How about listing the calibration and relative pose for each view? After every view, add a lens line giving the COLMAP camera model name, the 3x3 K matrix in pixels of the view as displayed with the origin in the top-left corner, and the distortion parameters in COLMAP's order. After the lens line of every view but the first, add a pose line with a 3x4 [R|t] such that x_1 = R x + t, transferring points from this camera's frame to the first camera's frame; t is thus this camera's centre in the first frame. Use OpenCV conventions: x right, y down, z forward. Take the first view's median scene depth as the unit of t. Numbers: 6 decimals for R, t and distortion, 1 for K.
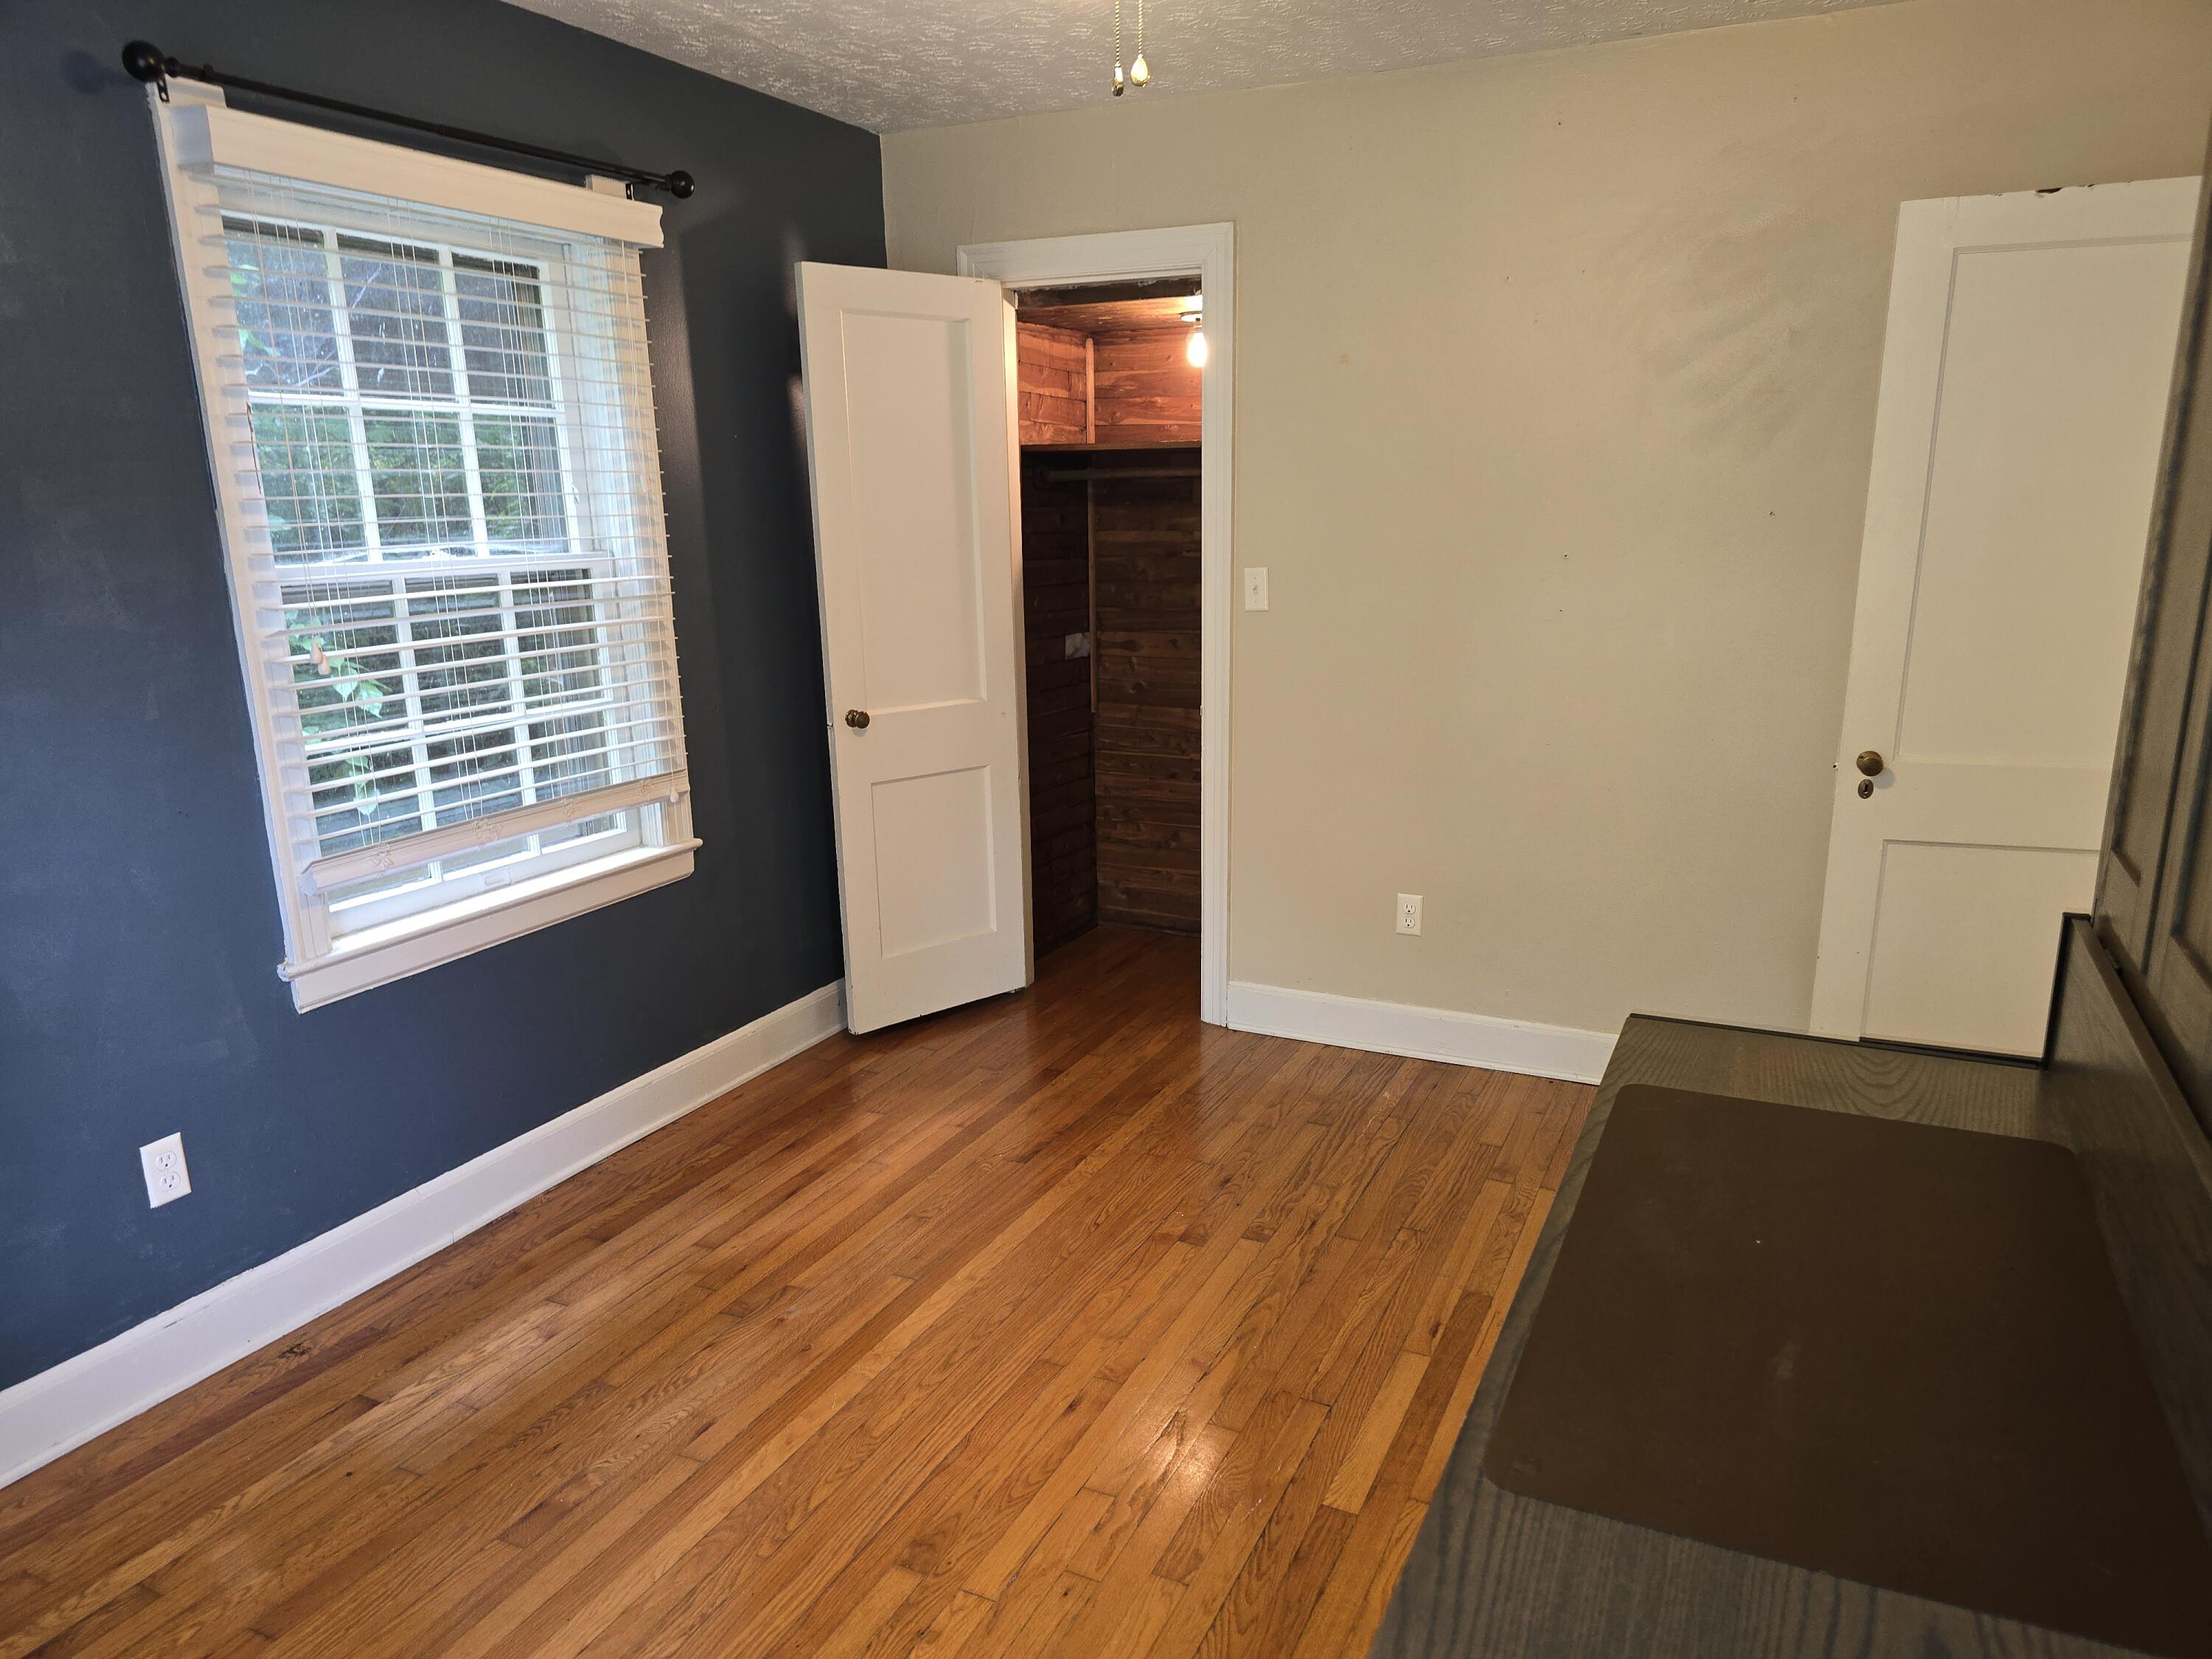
lens RADIAL K [[1491.2, 0, 1122.4], [0, 1491.2, 840.8], [0, 0, 1]] dist [0.051704, -0.047622]
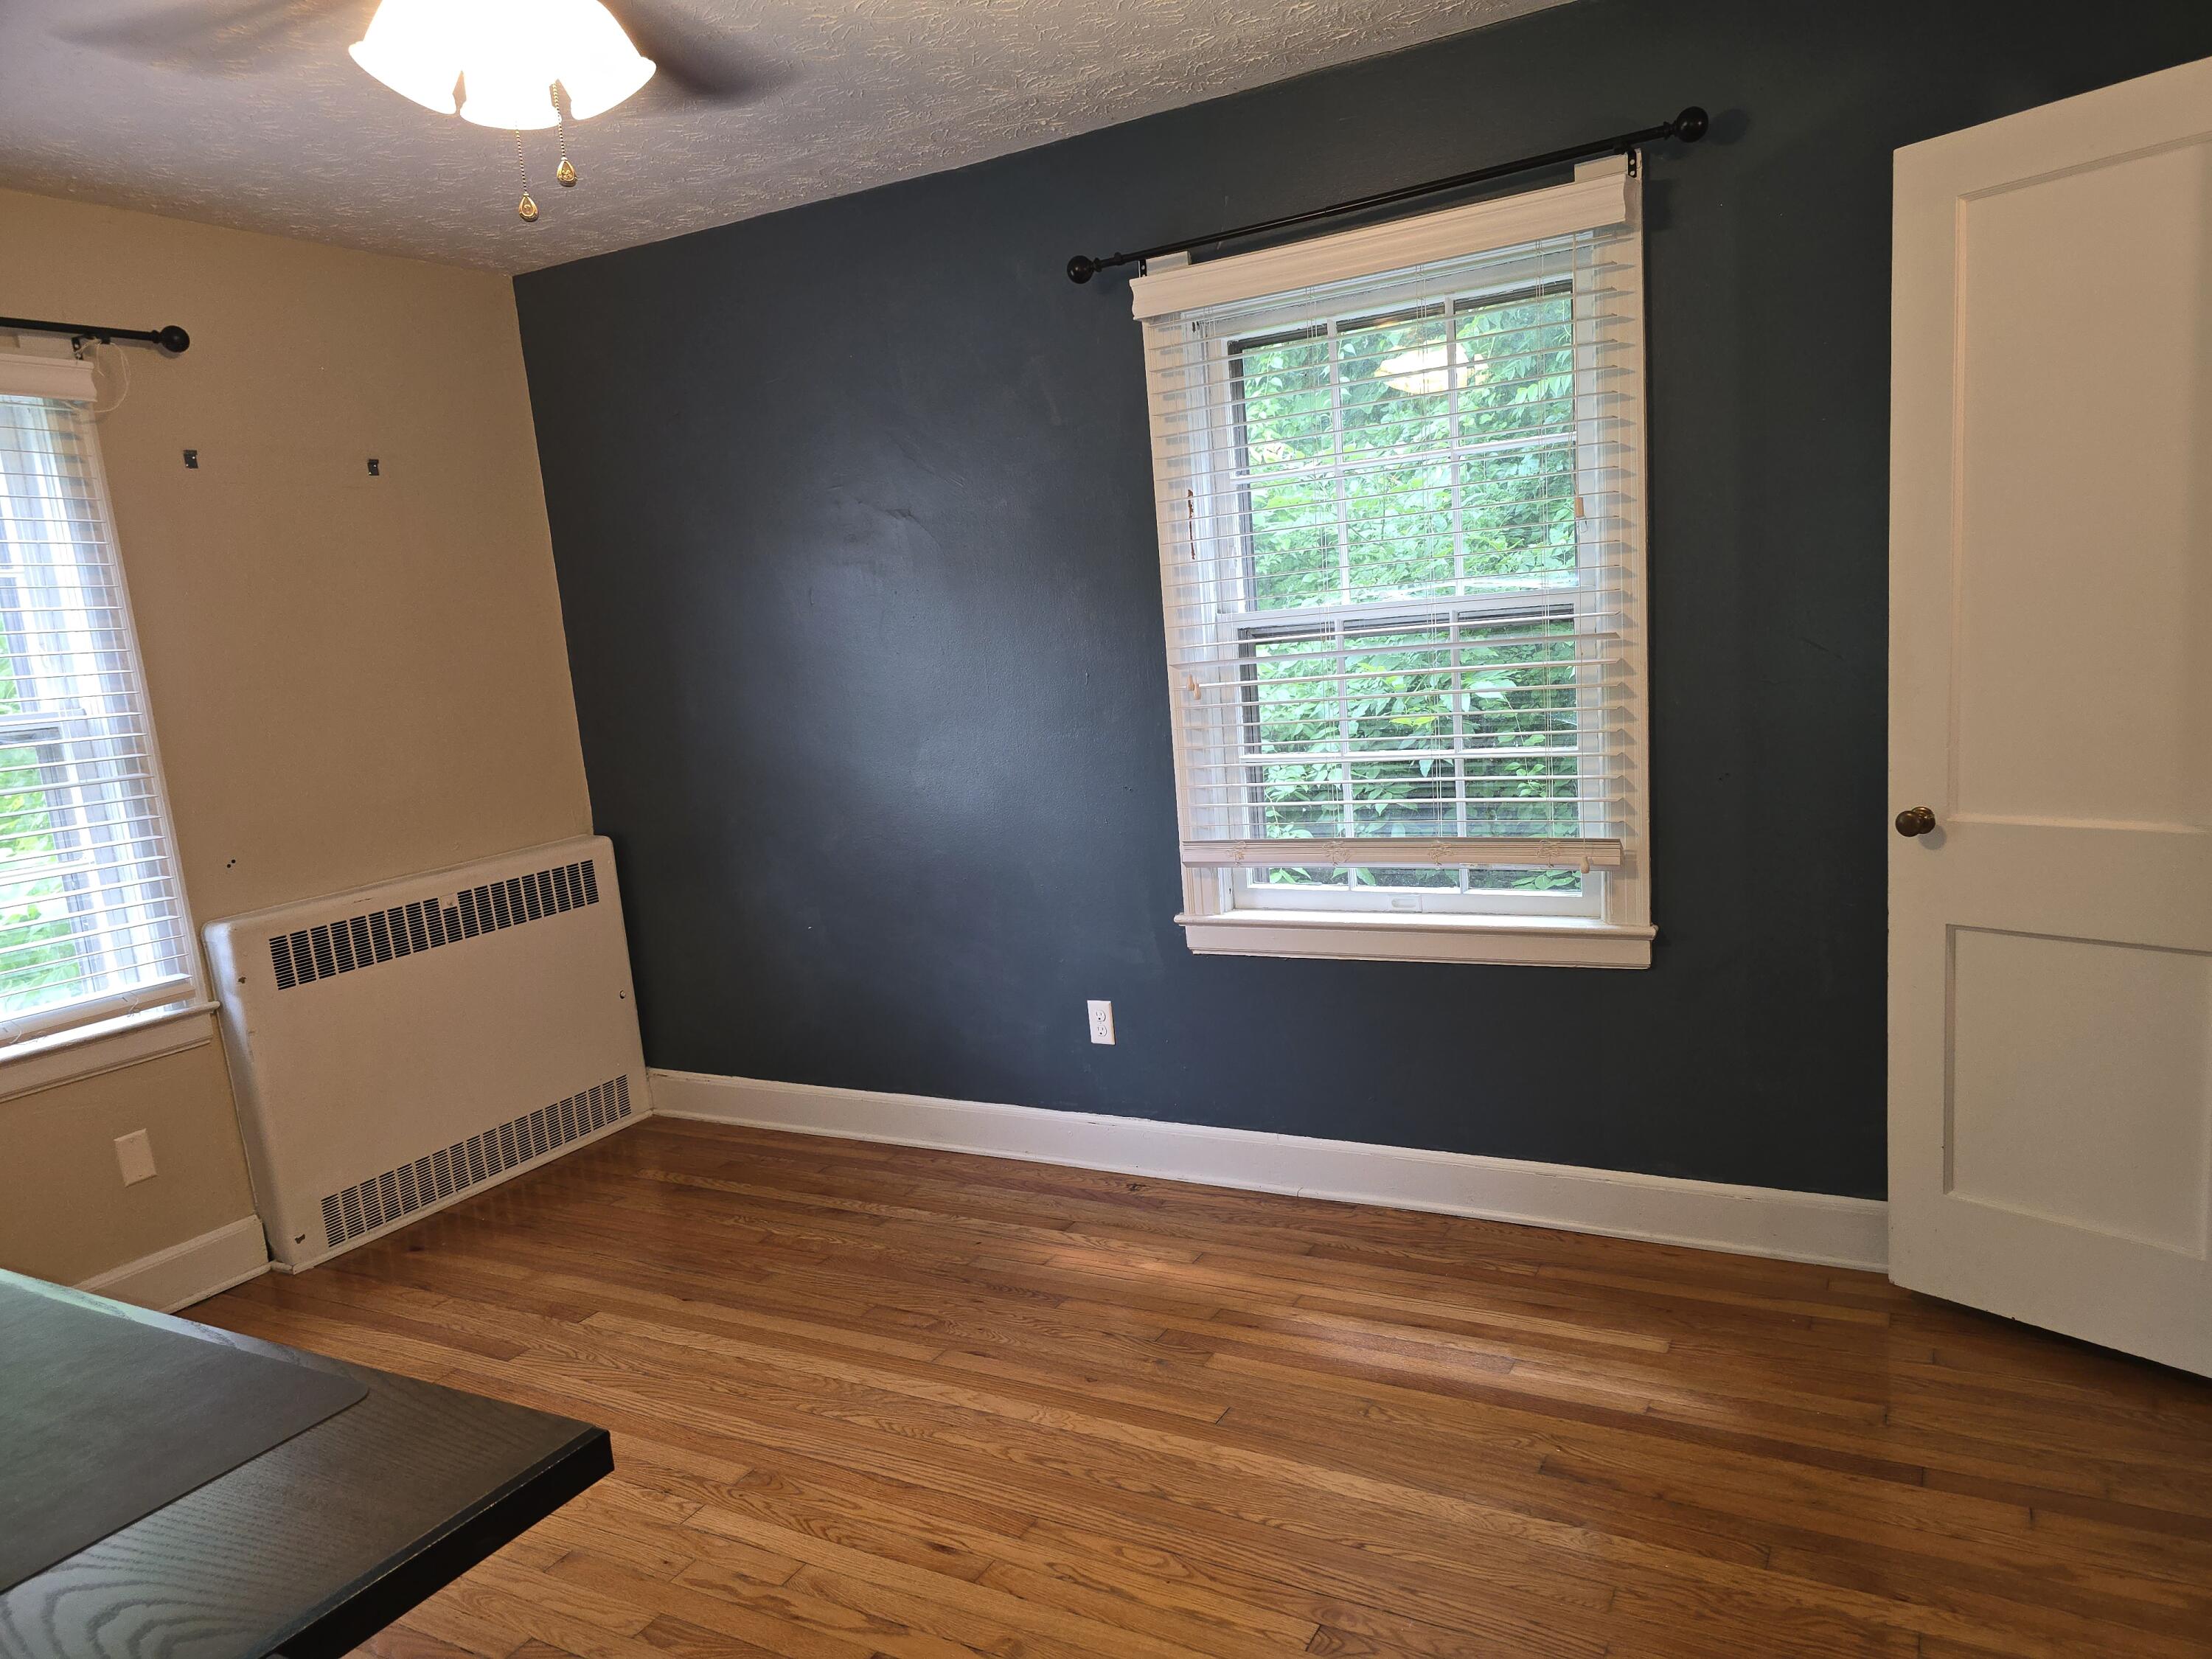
lens RADIAL K [[1491.2, 0, 1120.1], [0, 1491.2, 841.7], [0, 0, 1]] dist [0.051704, -0.047622]
pose [[-0.060843, 0.174015, -0.982862, 0.679843], [-0.144165, 0.972829, 0.181164, -0.195237], [0.987681, 0.152716, -0.034103, 0.921010]]
